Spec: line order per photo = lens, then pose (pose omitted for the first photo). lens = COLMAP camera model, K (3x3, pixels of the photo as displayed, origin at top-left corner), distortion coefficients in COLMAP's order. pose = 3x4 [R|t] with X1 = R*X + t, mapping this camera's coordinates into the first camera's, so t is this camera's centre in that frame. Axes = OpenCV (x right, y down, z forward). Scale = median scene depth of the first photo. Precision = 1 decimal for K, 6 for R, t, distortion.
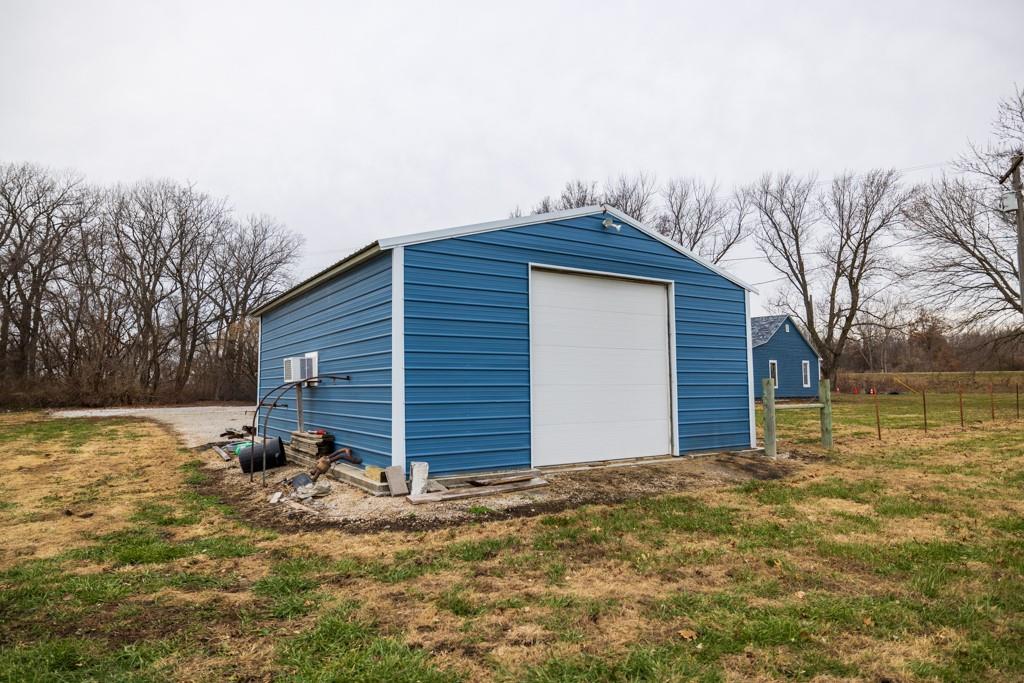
lens RADIAL K [[622.1, 0, 512.0], [0, 622.1, 341.5], [0, 0, 1]] dist [-0.005915, -0.000855]
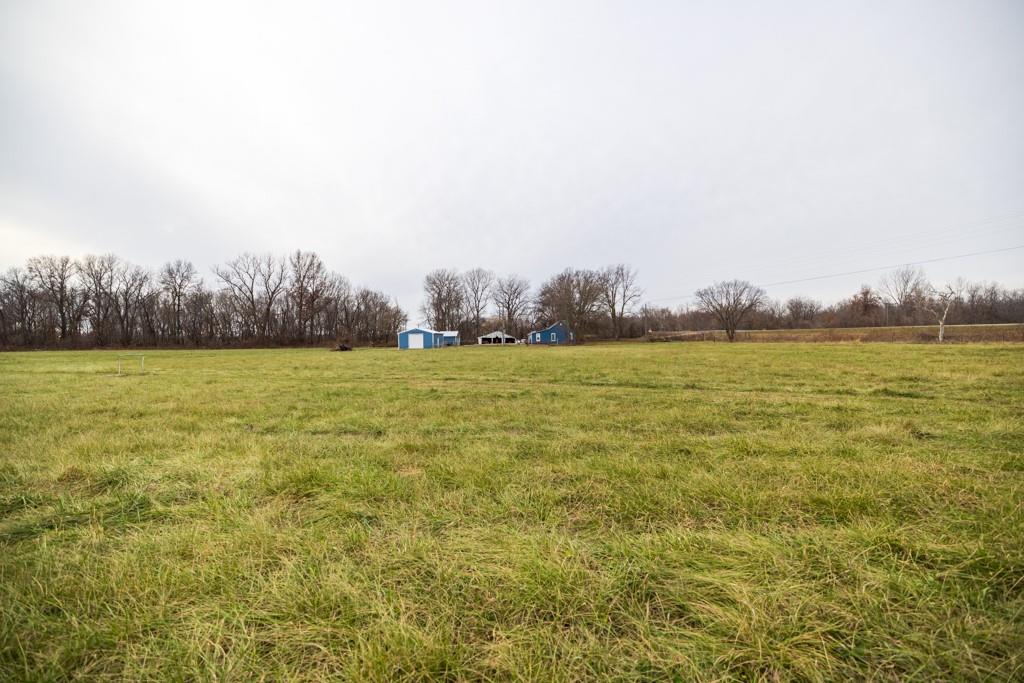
lens RADIAL K [[428.5, 0, 512.0], [0, 428.5, 341.5], [0, 0, 1]] dist [-0.000278, -0.000081]
pose [[0.804050, -0.007133, -0.594519, 1.358670], [0.057234, 0.996213, 0.065453, -0.081600], [0.591801, -0.086654, 0.801413, -0.956087]]
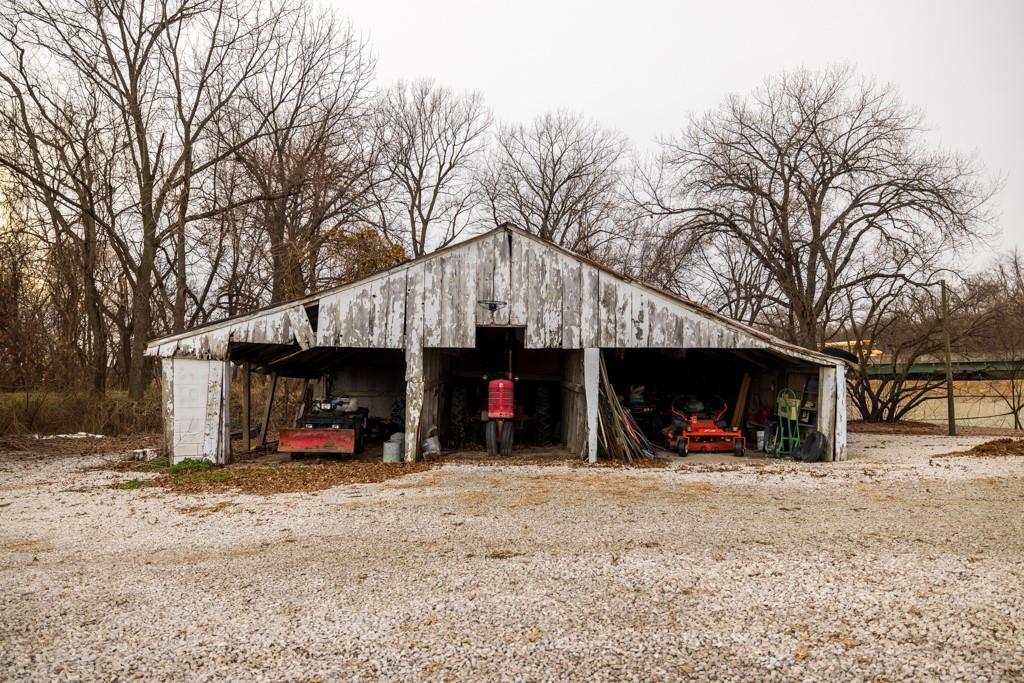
lens RADIAL K [[641.8, 0, 512.0], [0, 641.8, 341.5], [0, 0, 1]] dist [0.001303, 0.000075]
pose [[0.798589, -0.033988, -0.600917, -0.096460], [0.050776, 0.998650, 0.010996, 0.053803], [0.599731, -0.039293, 0.799236, 0.867606]]
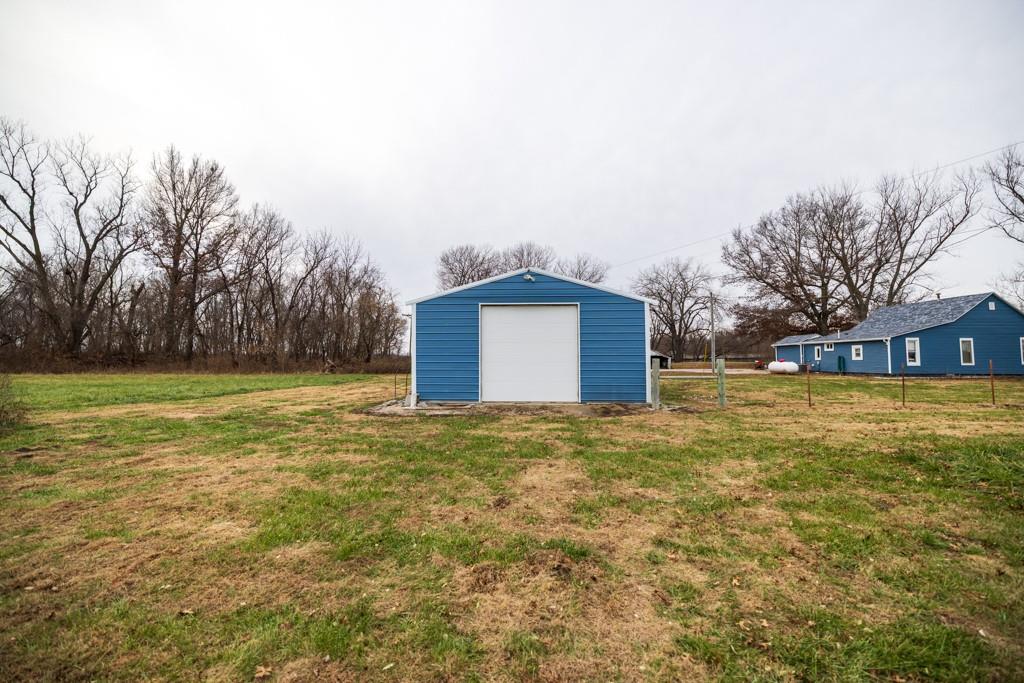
lens RADIAL K [[428.9, 0, 512.0], [0, 428.9, 341.5], [0, 0, 1]] dist [0.001902, 0.000243]
pose [[0.813666, -0.024206, -0.580828, 0.168156], [0.039251, 0.999140, 0.013346, -0.002688], [0.580006, -0.033657, 0.813917, -0.017873]]
